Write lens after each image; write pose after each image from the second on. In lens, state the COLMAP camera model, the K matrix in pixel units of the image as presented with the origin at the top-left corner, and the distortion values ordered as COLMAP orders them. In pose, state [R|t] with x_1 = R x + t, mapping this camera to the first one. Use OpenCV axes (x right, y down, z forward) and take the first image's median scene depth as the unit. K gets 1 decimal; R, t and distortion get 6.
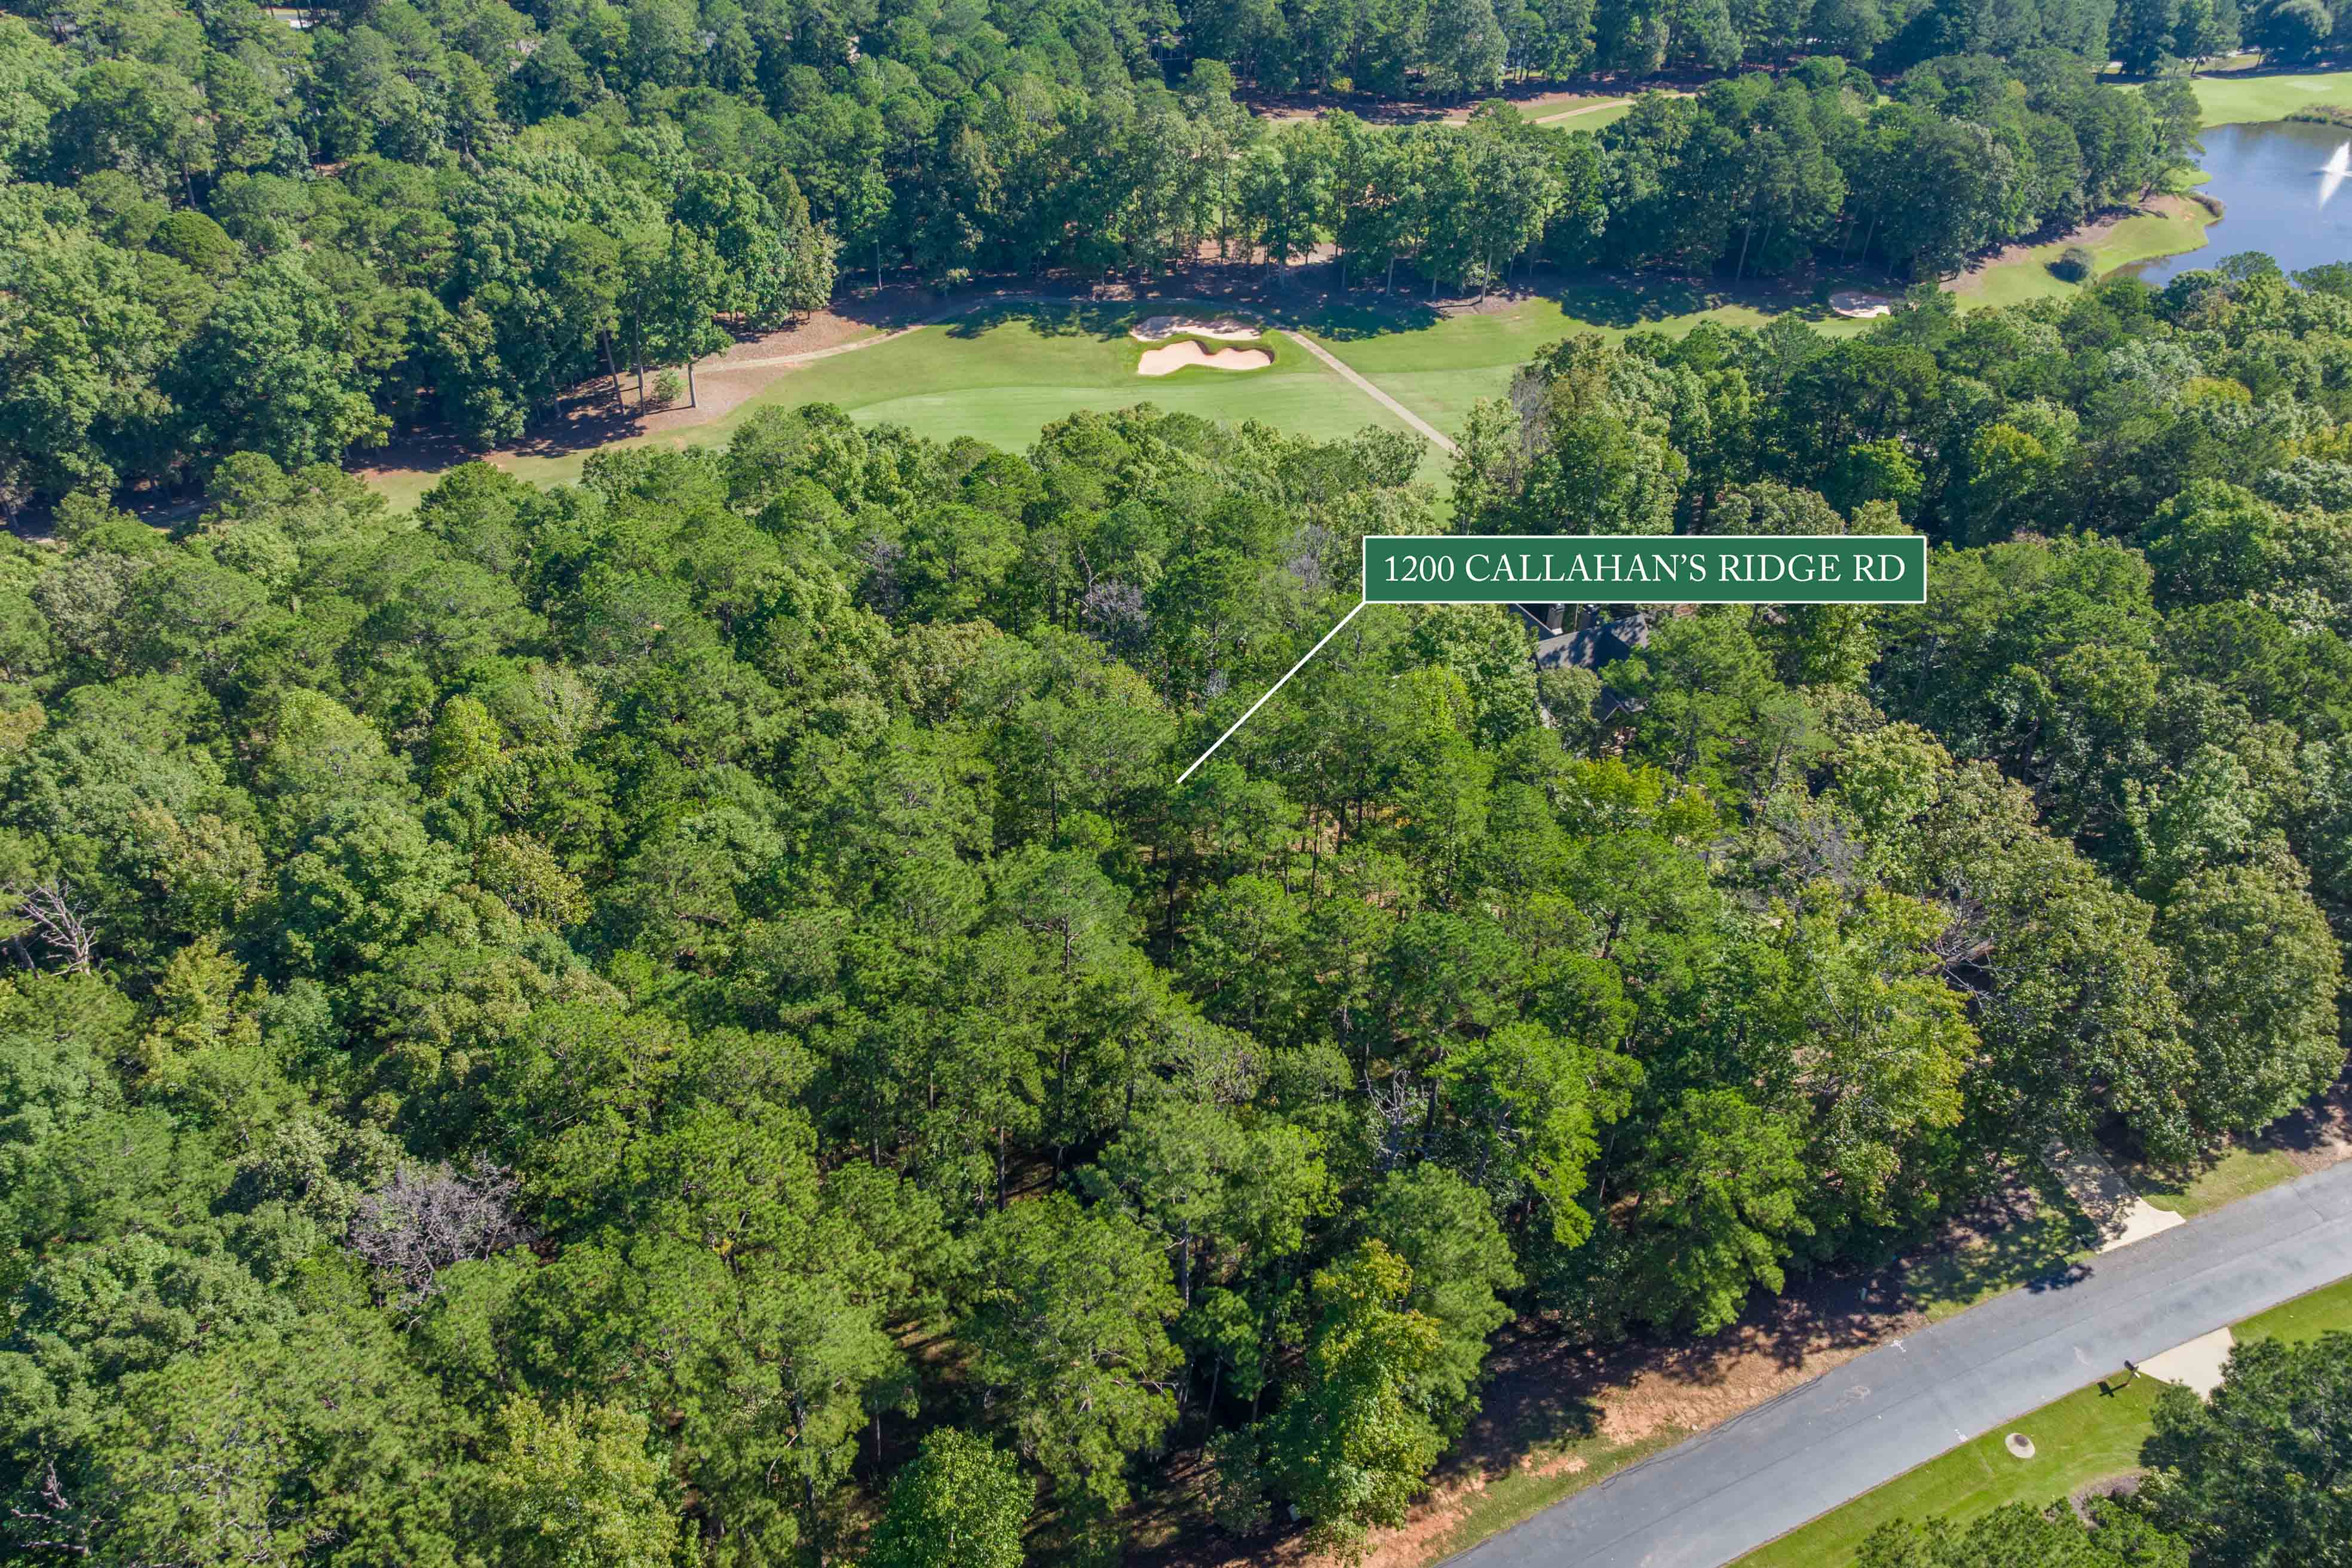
lens RADIAL K [[1667.1, 0, 1177.5], [0, 1667.1, 798.7], [0, 0, 1]] dist [-0.035821, 0.000059]
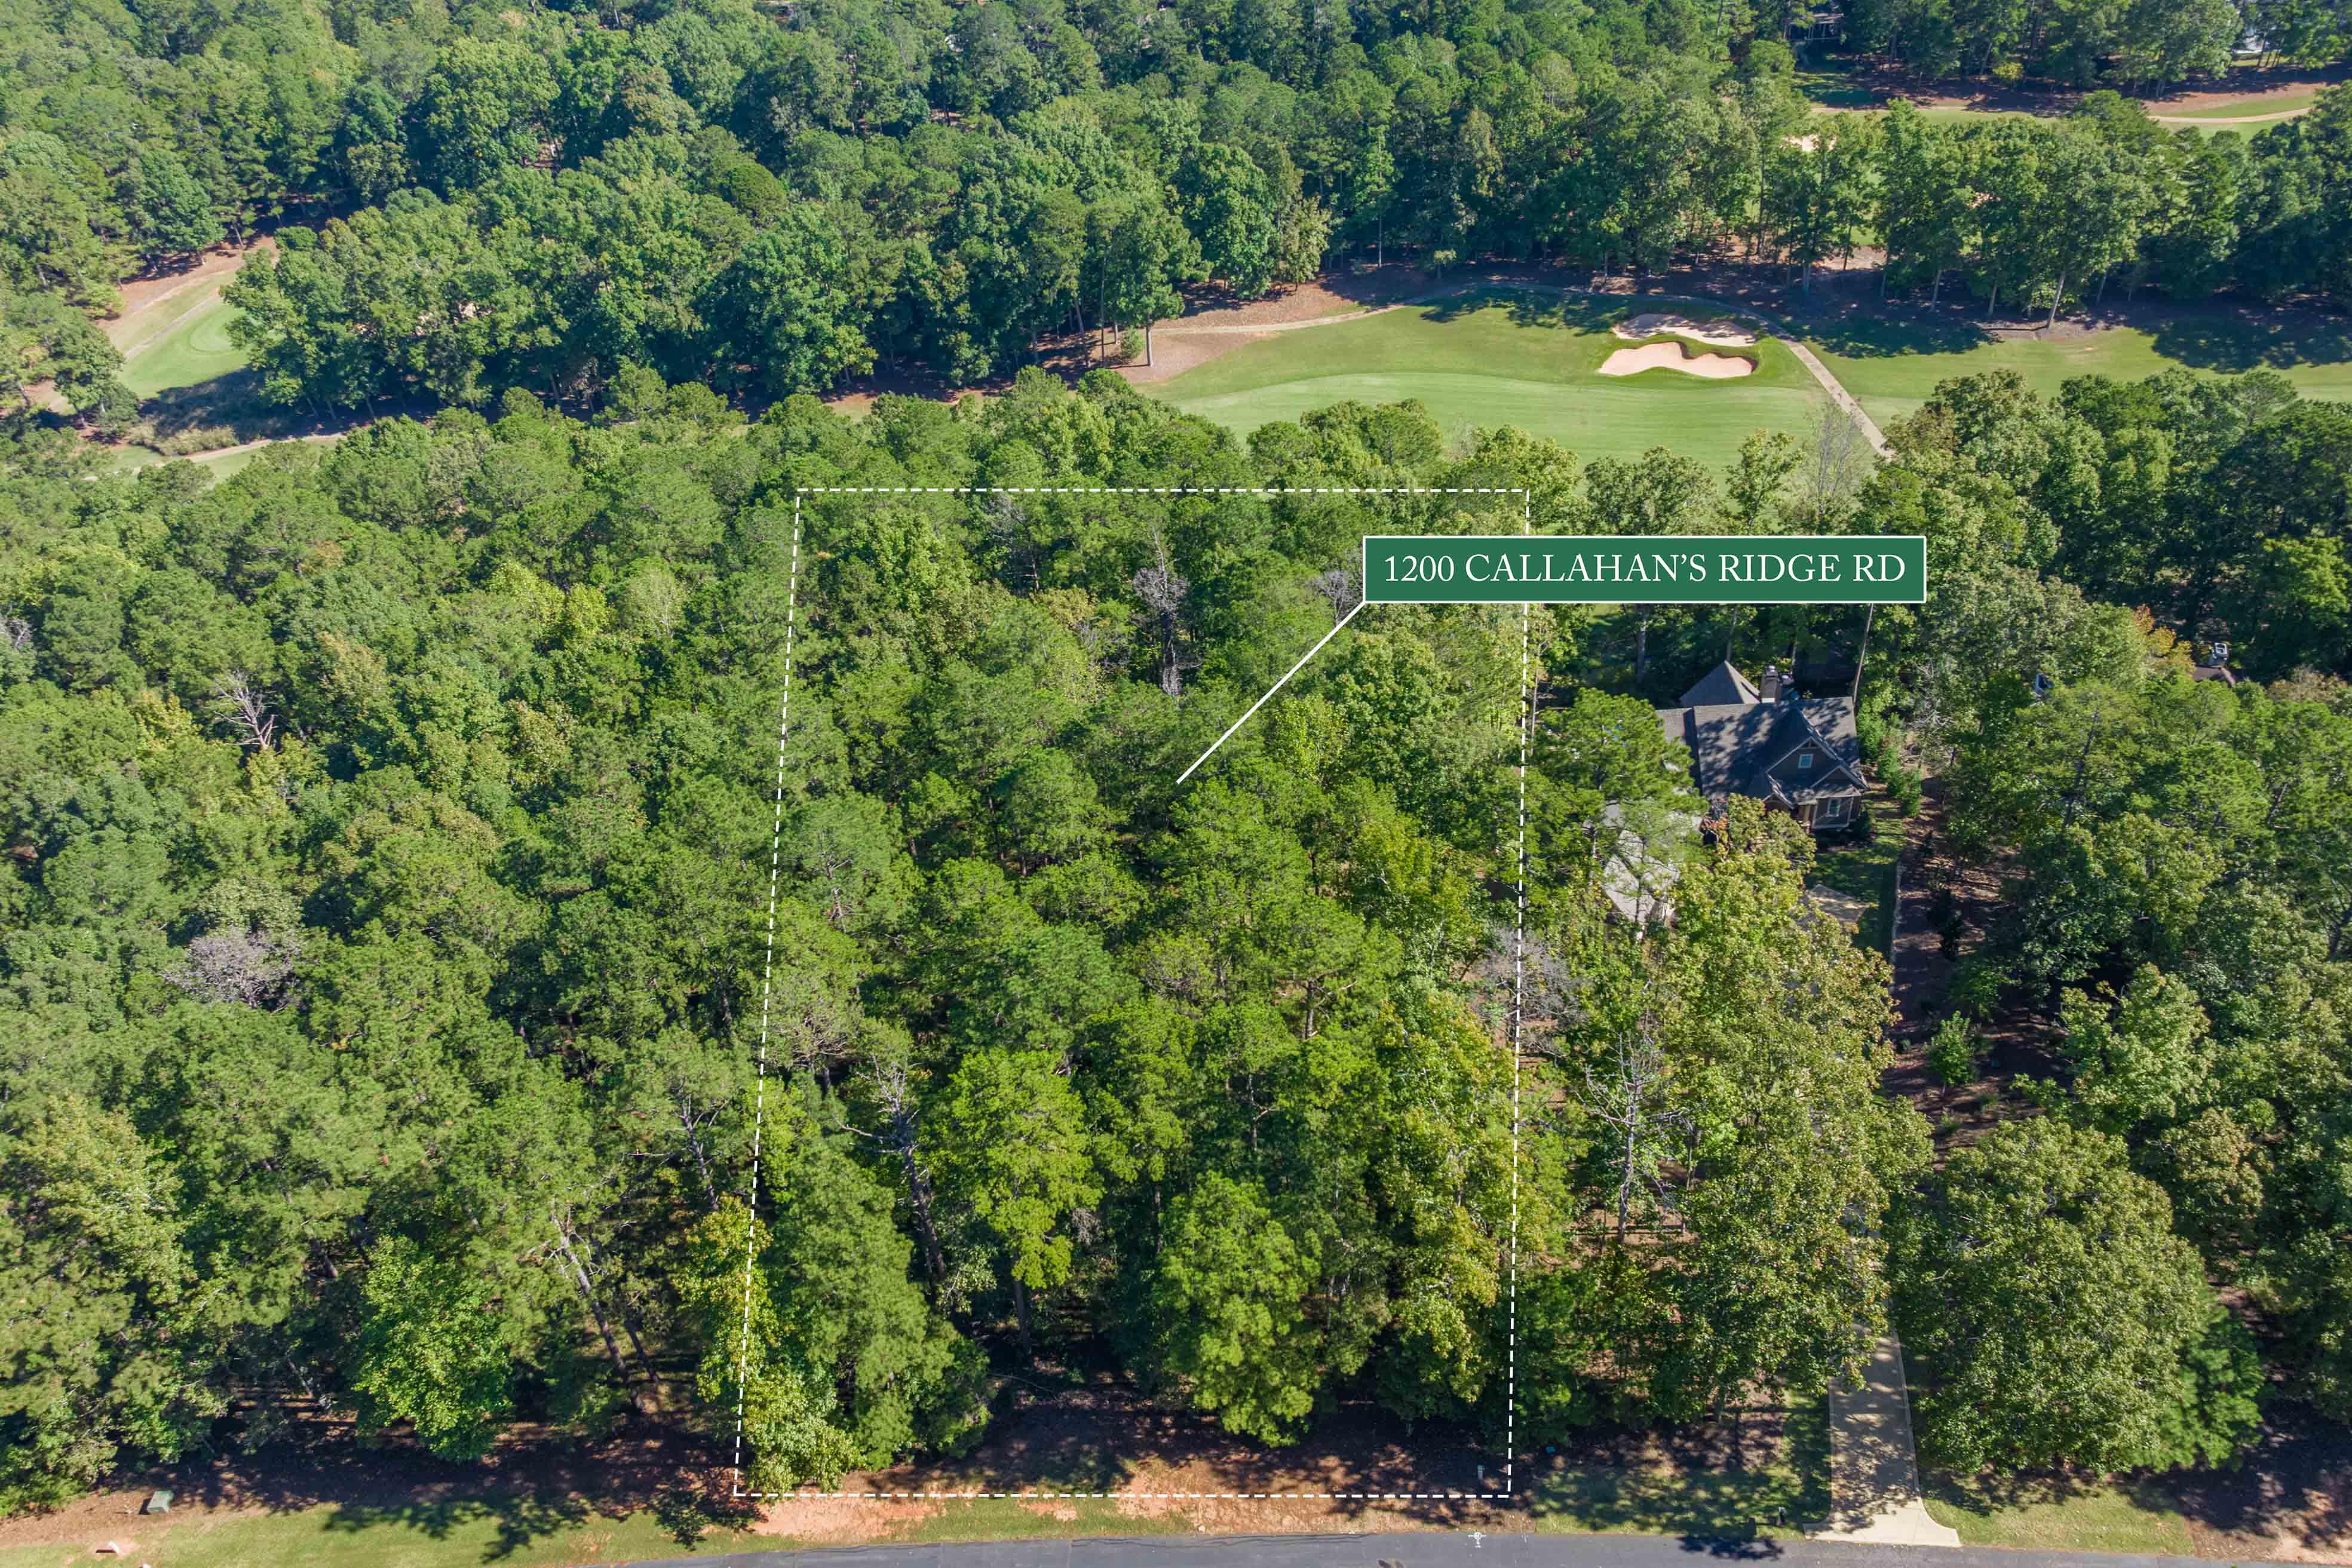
lens RADIAL K [[1682.7, 0, 1173.2], [0, 1682.7, 786.3], [0, 0, 1]] dist [-0.035203, -0.002248]
pose [[0.882718, 0.192056, -0.428863, 0.236866], [-0.188442, 0.980742, 0.051336, -0.030006], [0.430463, 0.035501, 0.901910, 0.046357]]
